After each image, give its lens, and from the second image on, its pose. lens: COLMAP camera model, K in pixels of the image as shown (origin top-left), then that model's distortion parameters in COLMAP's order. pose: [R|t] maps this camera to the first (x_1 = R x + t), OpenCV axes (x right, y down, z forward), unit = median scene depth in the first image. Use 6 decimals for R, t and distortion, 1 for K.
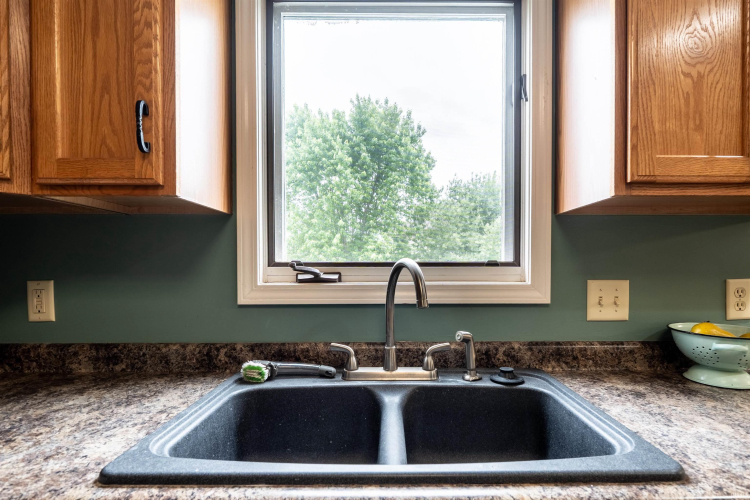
lens RADIAL K [[386.0, 0, 393.4], [0, 386.0, 274.4], [0, 0, 1]] dist [-0.004396, -0.000782]
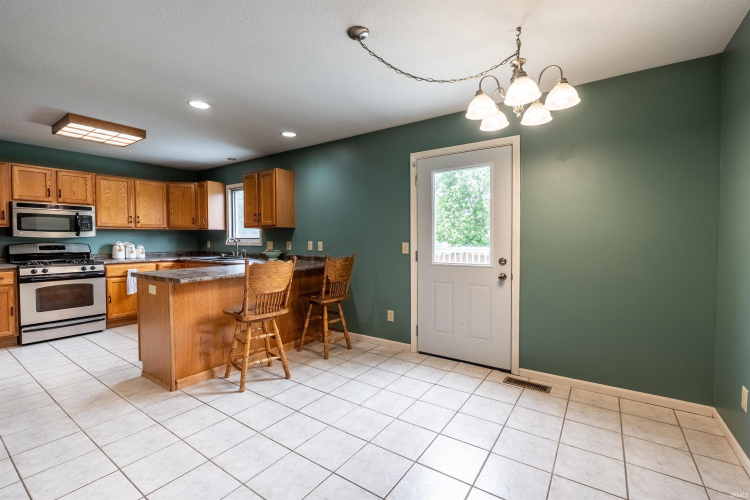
lens RADIAL K [[316.6, 0, 378.1], [0, 316.6, 247.3], [0, 0, 1]] dist [0.002045, 0.000402]
pose [[0.832991, 0.015171, -0.553078, 4.044306], [-0.009959, 0.999873, 0.012428, 0.026053], [0.553196, -0.004844, 0.833037, -1.671537]]
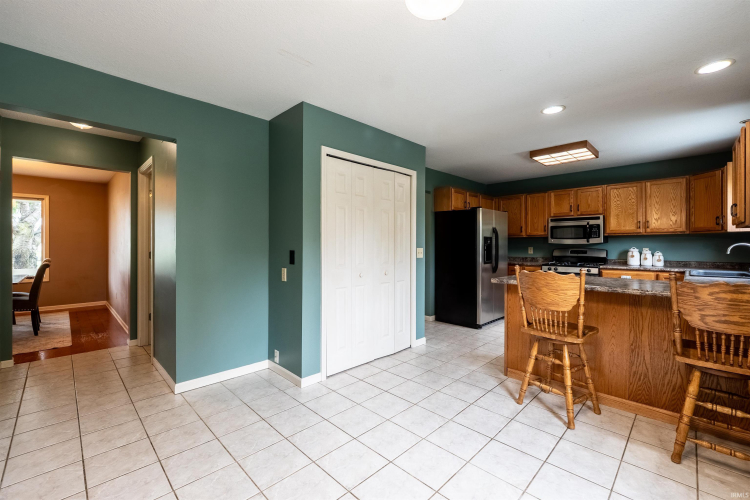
lens RADIAL K [[334.1, 0, 376.6], [0, 334.1, 246.7], [0, 0, 1]] dist [-0.000646, -0.000045]
pose [[-0.693857, 0.004420, -0.720099, 4.323496], [-0.013420, 0.999728, 0.019067, -0.014757], [0.719988, 0.022894, -0.693609, 0.506547]]
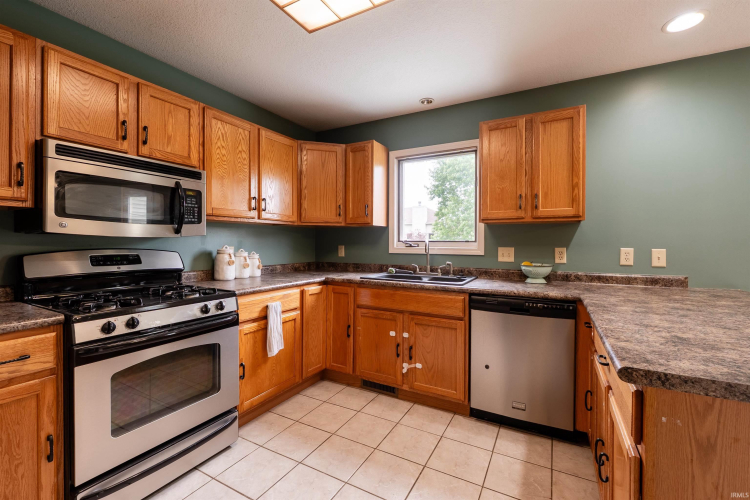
lens RADIAL K [[322.1, 0, 385.1], [0, 322.1, 245.2], [0, 0, 1]] dist [-0.001580, -0.000194]
pose [[0.882664, 0.009144, -0.469916, 0.890332], [-0.014490, 0.999865, -0.007762, 0.030433], [0.469781, 0.013660, 0.882677, -1.504978]]
